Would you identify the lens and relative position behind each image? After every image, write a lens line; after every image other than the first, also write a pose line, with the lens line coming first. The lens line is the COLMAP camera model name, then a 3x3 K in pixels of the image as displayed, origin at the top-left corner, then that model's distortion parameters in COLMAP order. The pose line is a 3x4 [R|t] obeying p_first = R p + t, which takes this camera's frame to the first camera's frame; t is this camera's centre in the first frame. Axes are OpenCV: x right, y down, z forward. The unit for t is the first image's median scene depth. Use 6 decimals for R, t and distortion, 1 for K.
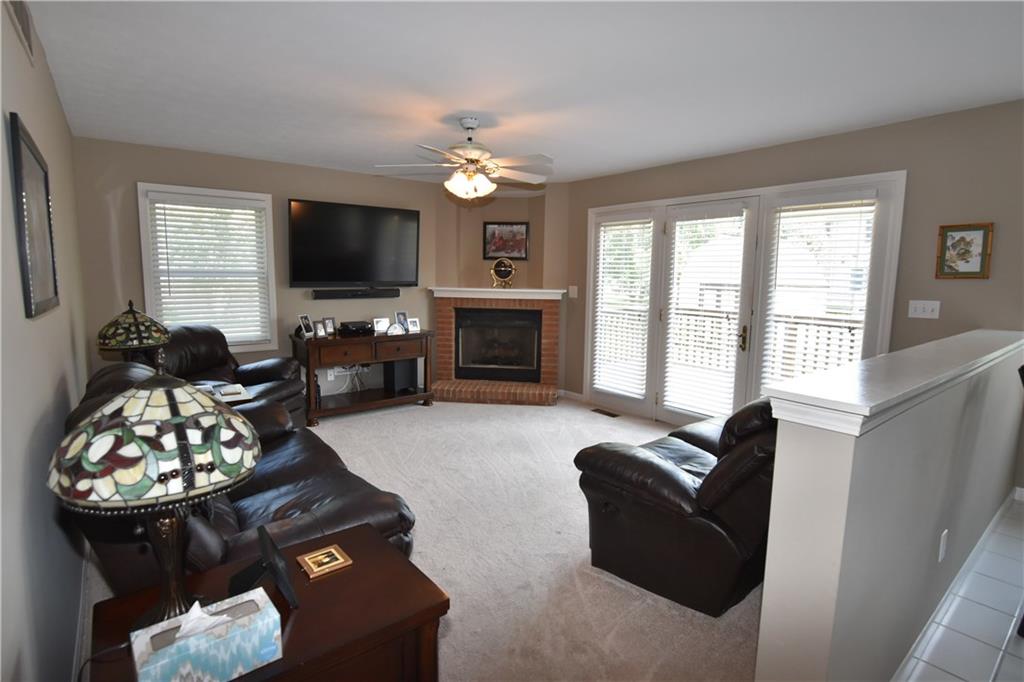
lens RADIAL K [[506.3, 0, 512.5], [0, 506.3, 341.4], [0, 0, 1]] dist [-0.032436, 0.003848]
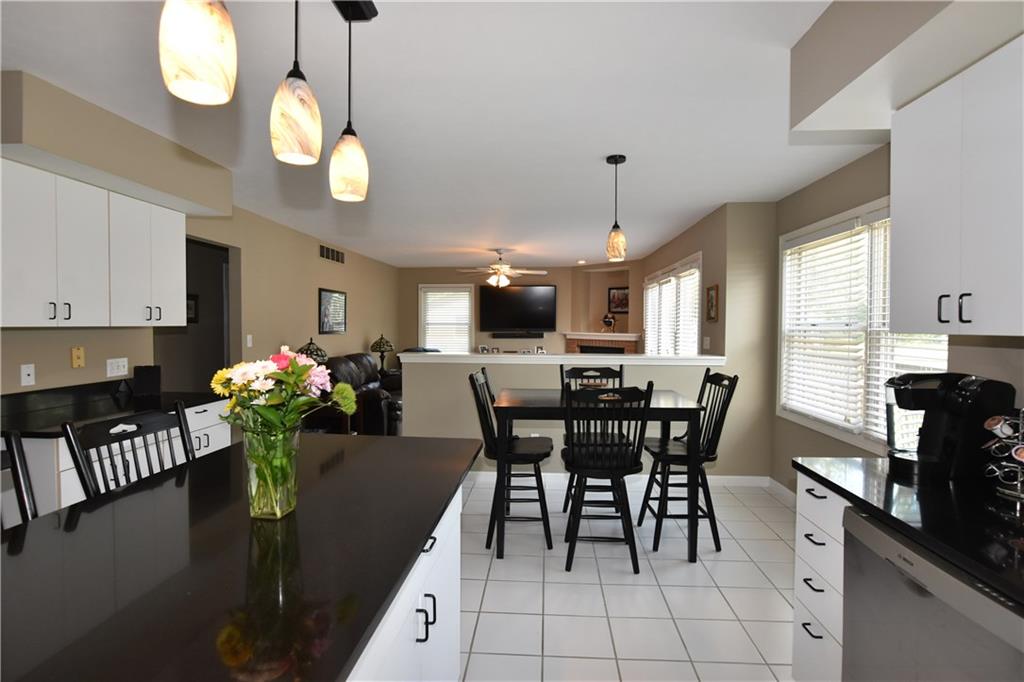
lens RADIAL K [[506.3, 0, 512.5], [0, 506.3, 338.5], [0, 0, 1]] dist [-0.032436, 0.003848]
pose [[0.746538, 0.006118, -0.665315, 0.795963], [-0.077487, 0.993953, -0.077807, 0.049668], [0.660815, 0.109639, 0.742498, -0.284952]]
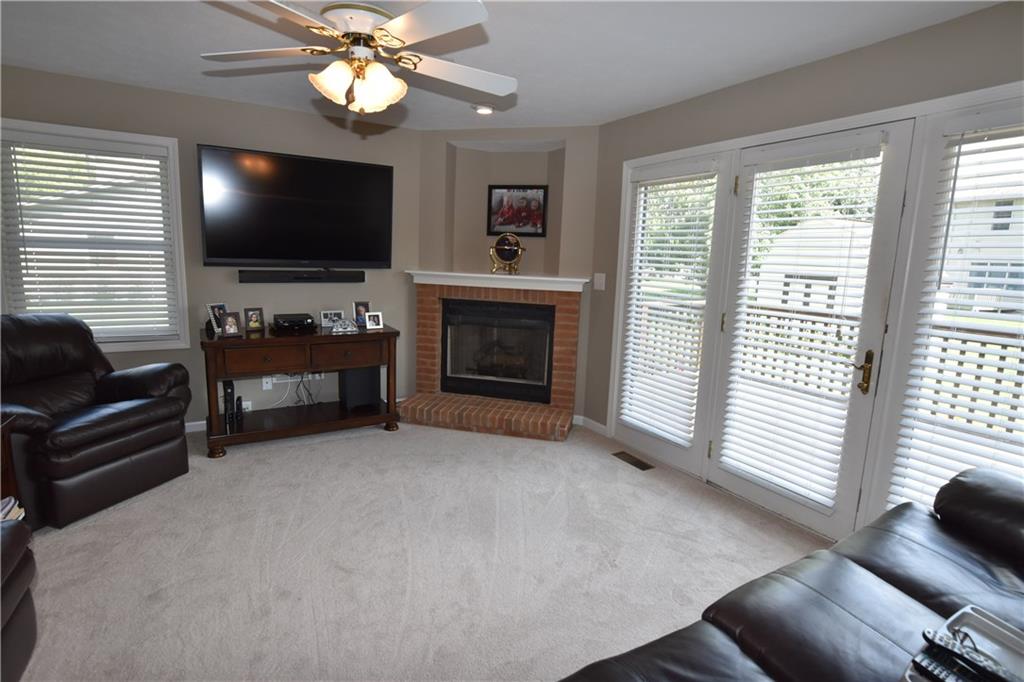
lens RADIAL K [[506.3, 0, 513.4], [0, 506.3, 340.9], [0, 0, 1]] dist [-0.032436, 0.003848]
pose [[0.990608, 0.042901, -0.129829, 0.097669], [-0.039236, 0.998759, 0.030661, -0.032322], [0.130983, -0.025279, 0.991062, 0.283384]]
